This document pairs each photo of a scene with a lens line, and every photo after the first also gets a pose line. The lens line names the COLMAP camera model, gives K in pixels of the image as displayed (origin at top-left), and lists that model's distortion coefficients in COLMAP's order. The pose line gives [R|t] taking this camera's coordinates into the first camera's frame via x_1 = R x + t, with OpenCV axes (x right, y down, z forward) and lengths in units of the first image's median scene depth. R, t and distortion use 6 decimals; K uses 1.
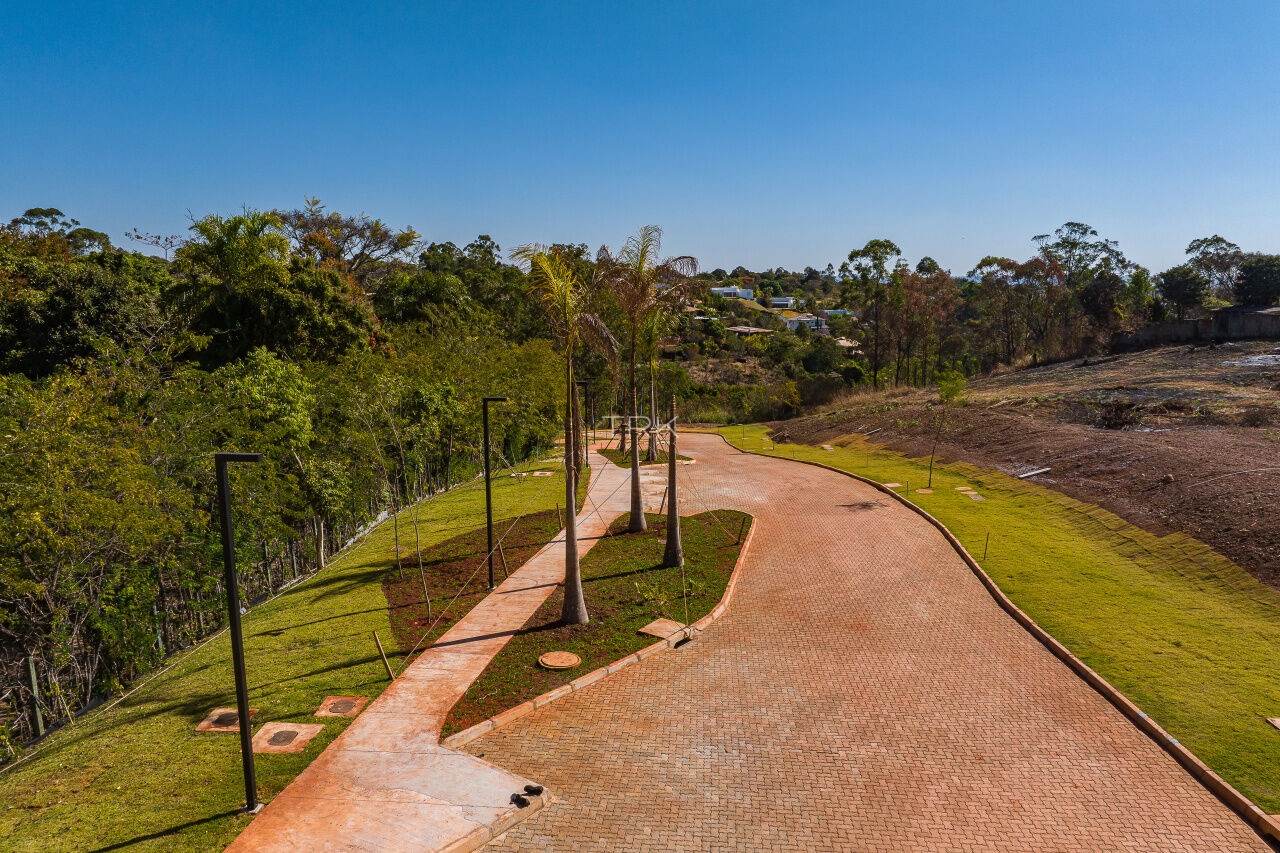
lens RADIAL K [[892.4, 0, 641.6], [0, 892.4, 424.3], [0, 0, 1]] dist [-0.032515, -0.010372]
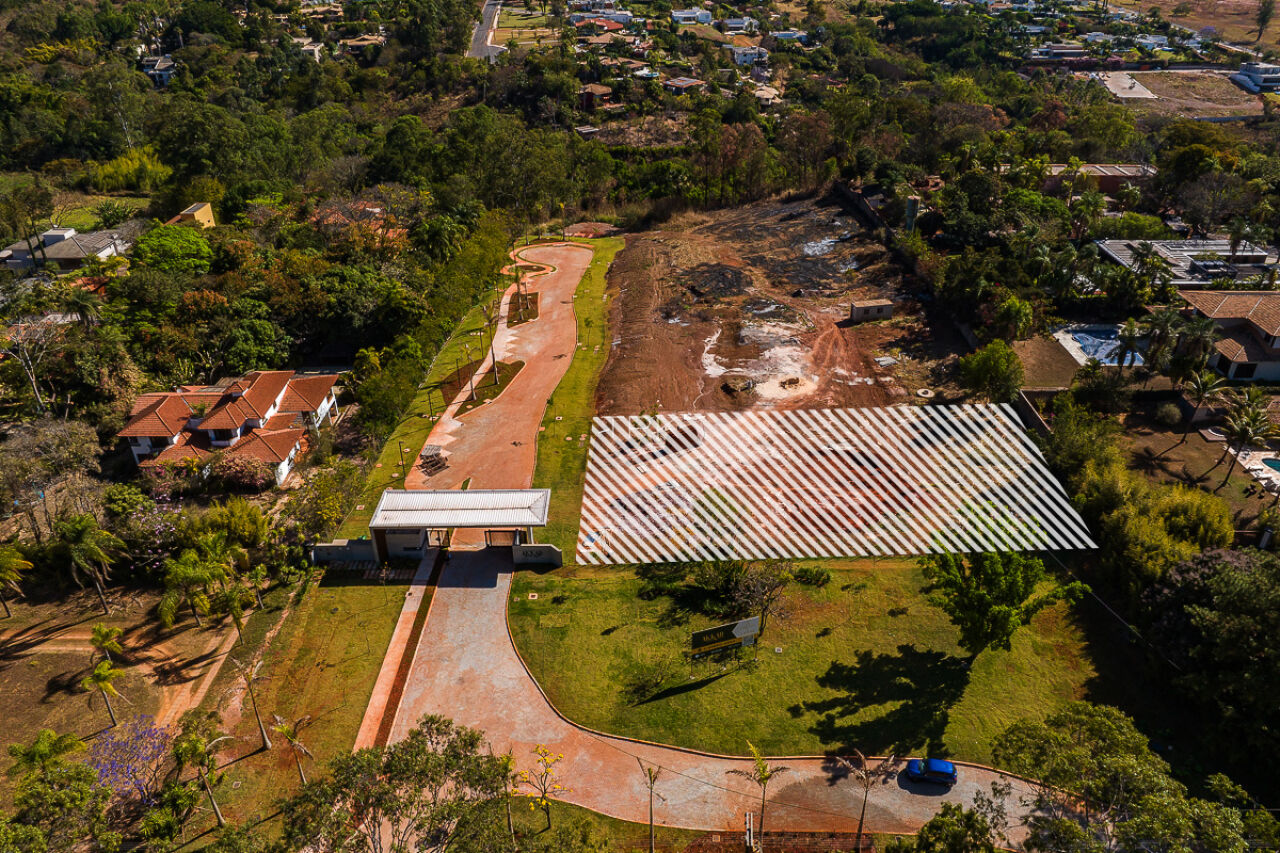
lens RADIAL K [[892.4, 0, 639.9], [0, 892.4, 426.2], [0, 0, 1]] dist [-0.032515, -0.010372]
pose [[0.999923, 0.002368, -0.012195, 0.152217], [0.002338, 0.928246, 0.371959, -0.250411], [0.012201, -0.371958, 0.928169, -0.631474]]
